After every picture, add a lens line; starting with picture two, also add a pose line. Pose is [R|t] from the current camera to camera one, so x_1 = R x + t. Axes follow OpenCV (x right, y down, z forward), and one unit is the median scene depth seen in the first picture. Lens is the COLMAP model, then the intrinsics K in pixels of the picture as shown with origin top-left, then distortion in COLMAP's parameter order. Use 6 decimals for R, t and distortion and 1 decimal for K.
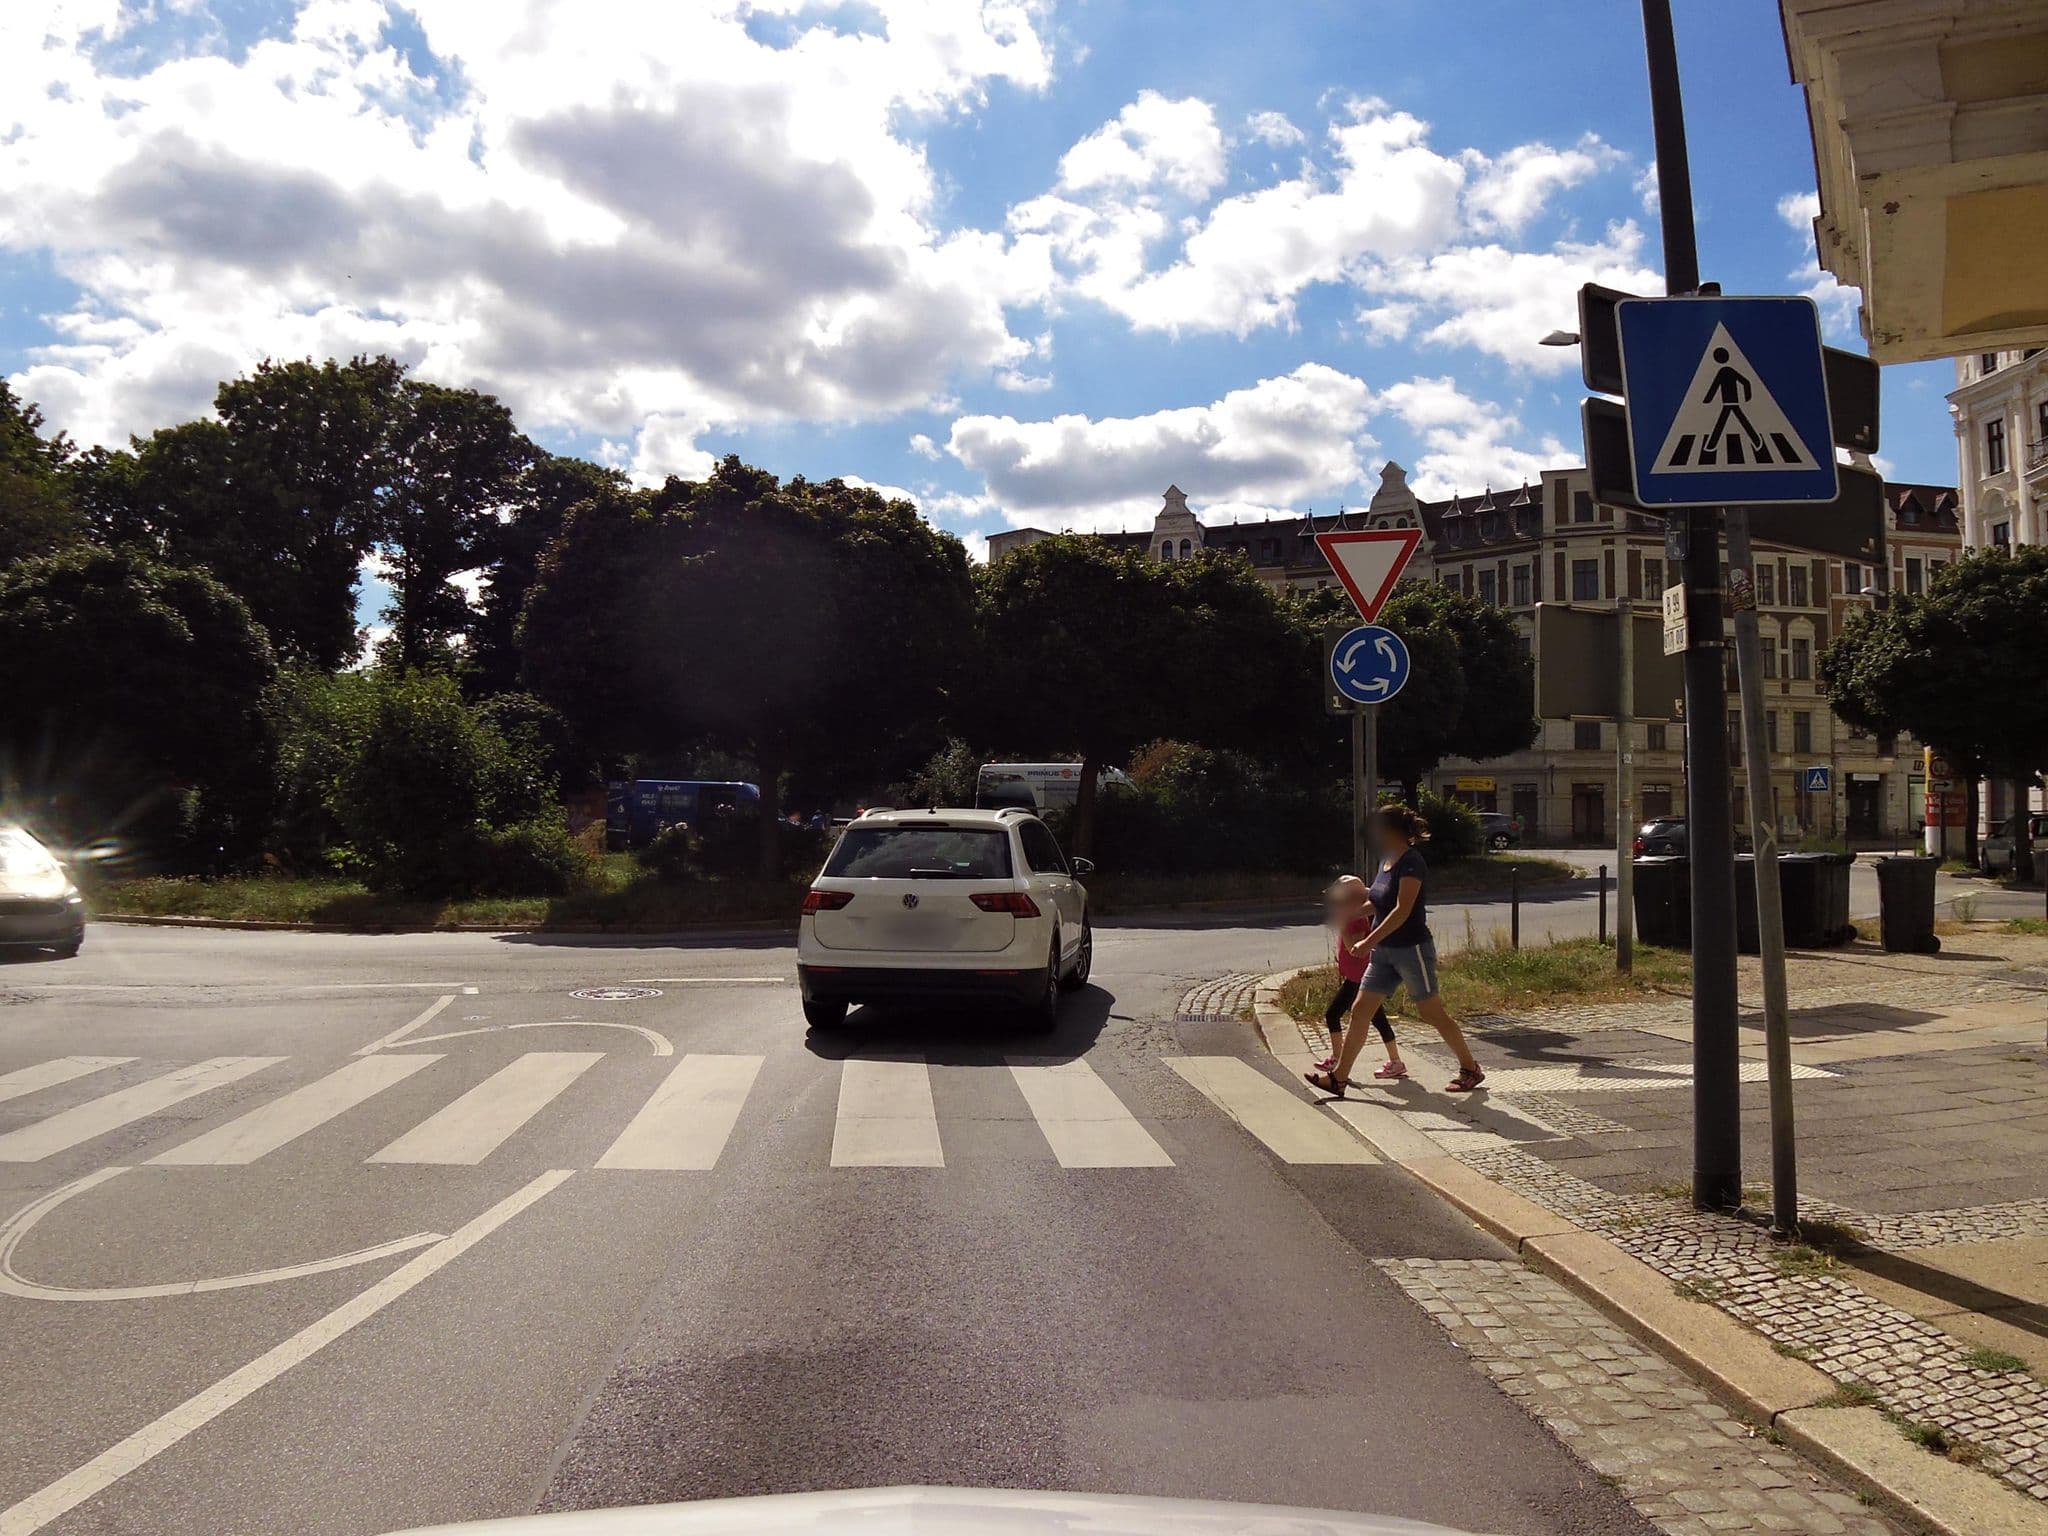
lens RADIAL K [[1435.0, 0, 1024.0], [0, 1435.0, 768.0], [0, 0, 1]] dist [-0.007858, -0.000175]
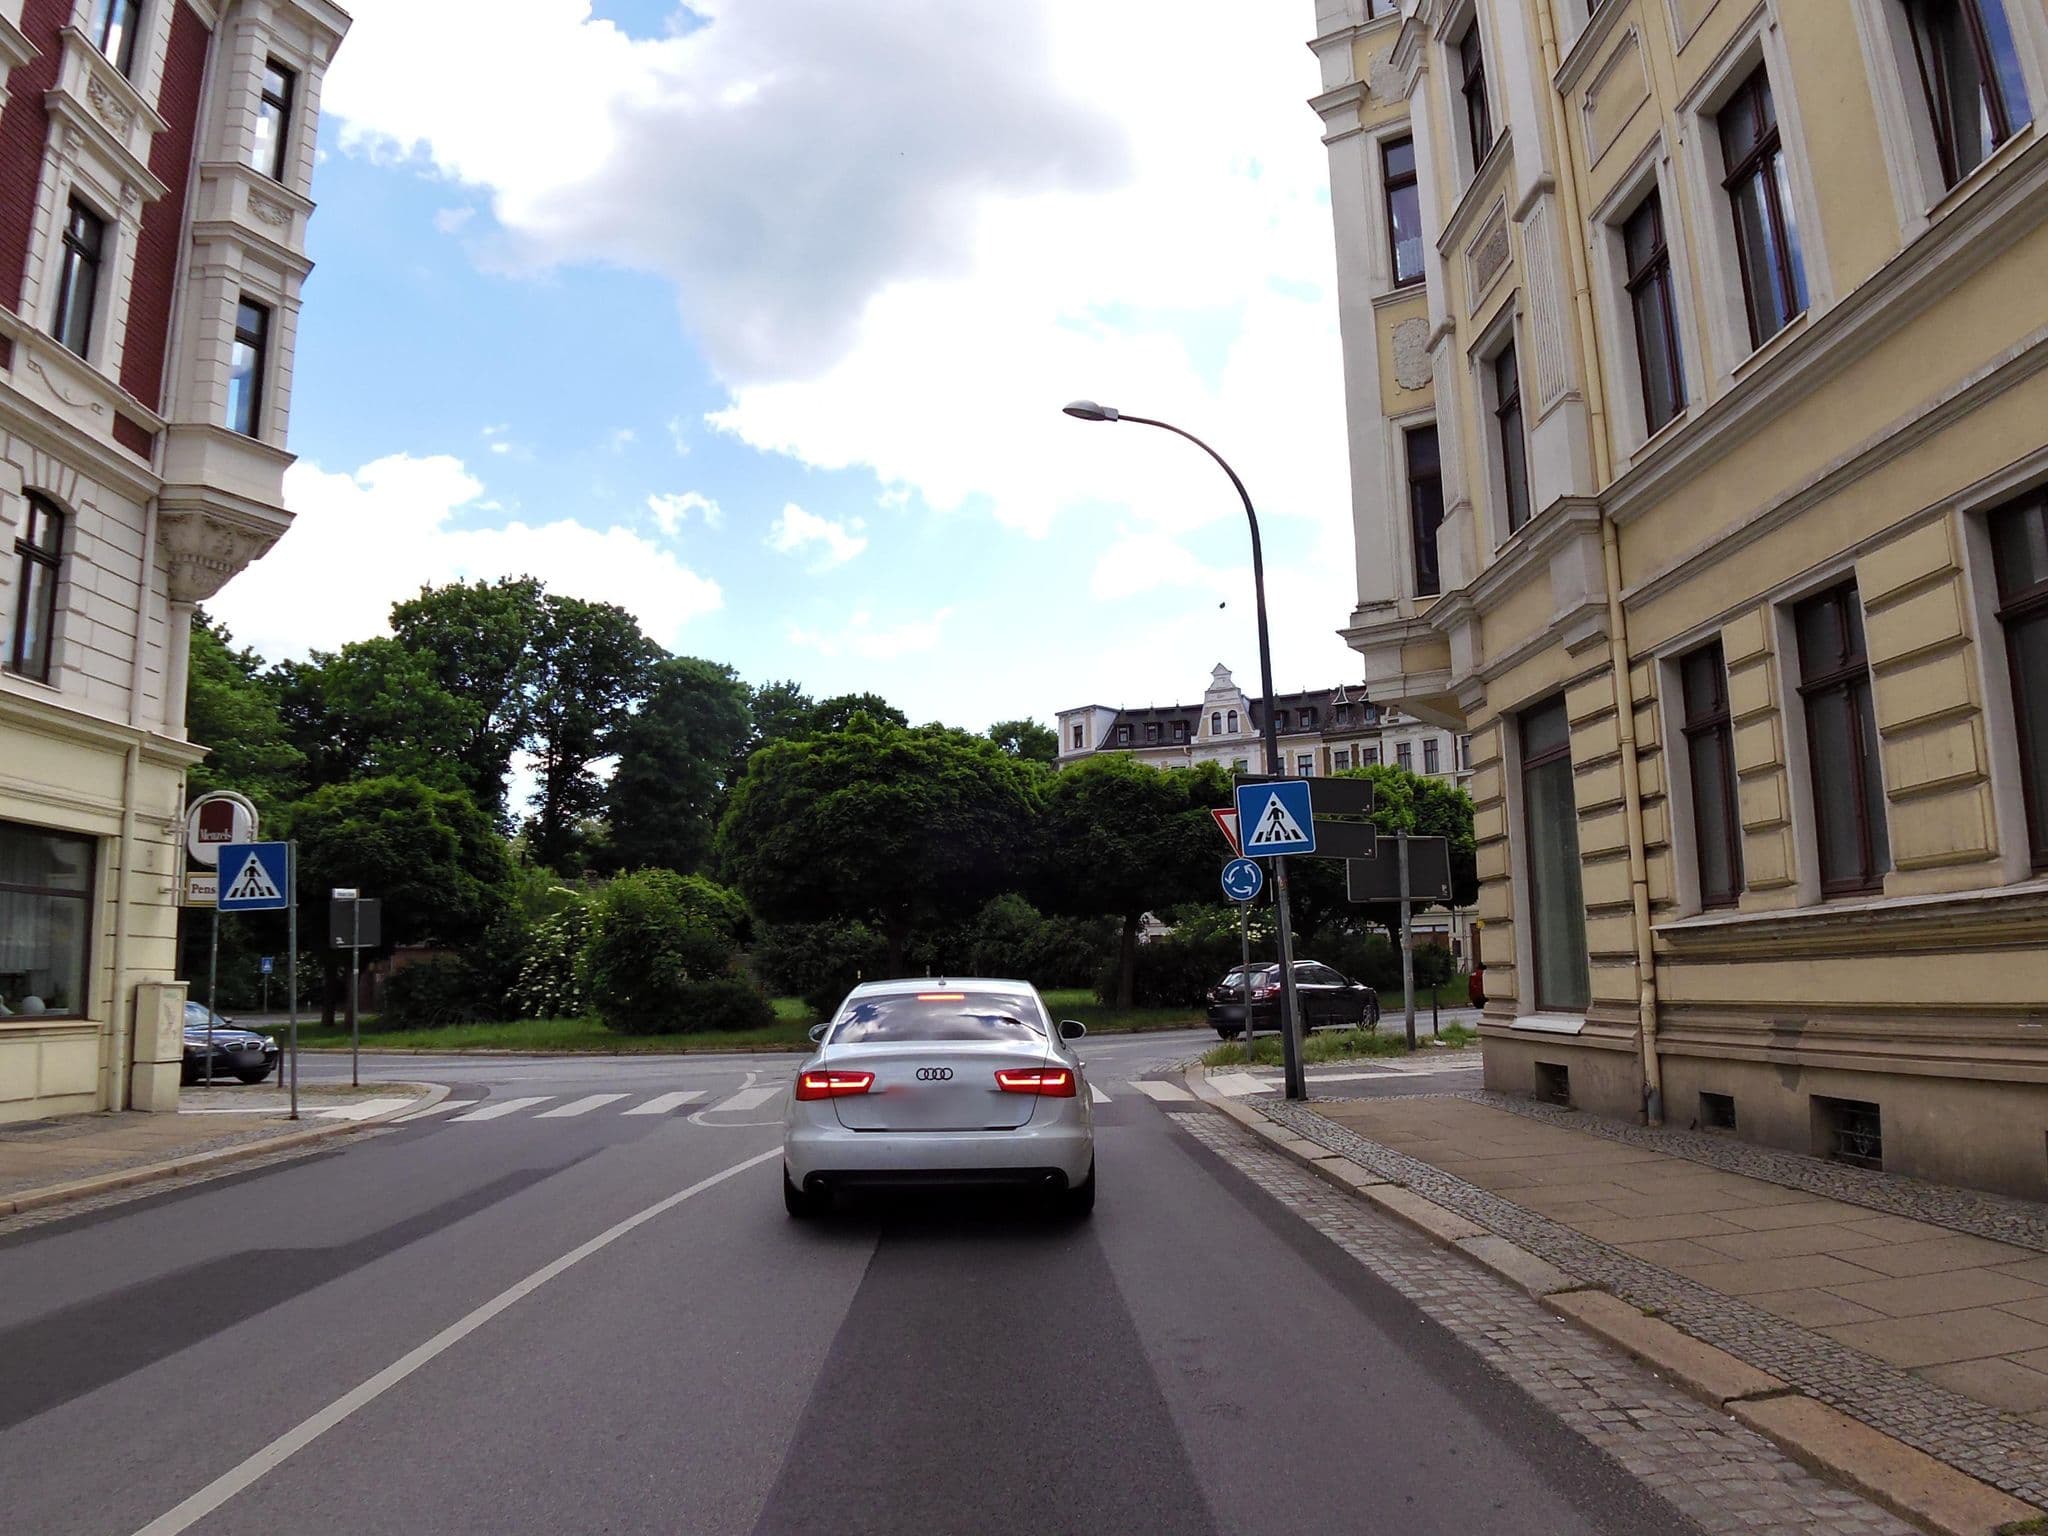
lens RADIAL K [[1435.0, 0, 1024.0], [0, 1435.0, 768.0], [0, 0, 1]] dist [-0.007858, -0.000175]
pose [[0.998100, -0.032329, -0.052459, 0.007400], [0.026824, 0.994377, -0.102445, -0.004062], [0.055476, 0.100843, 0.993354, -0.118014]]
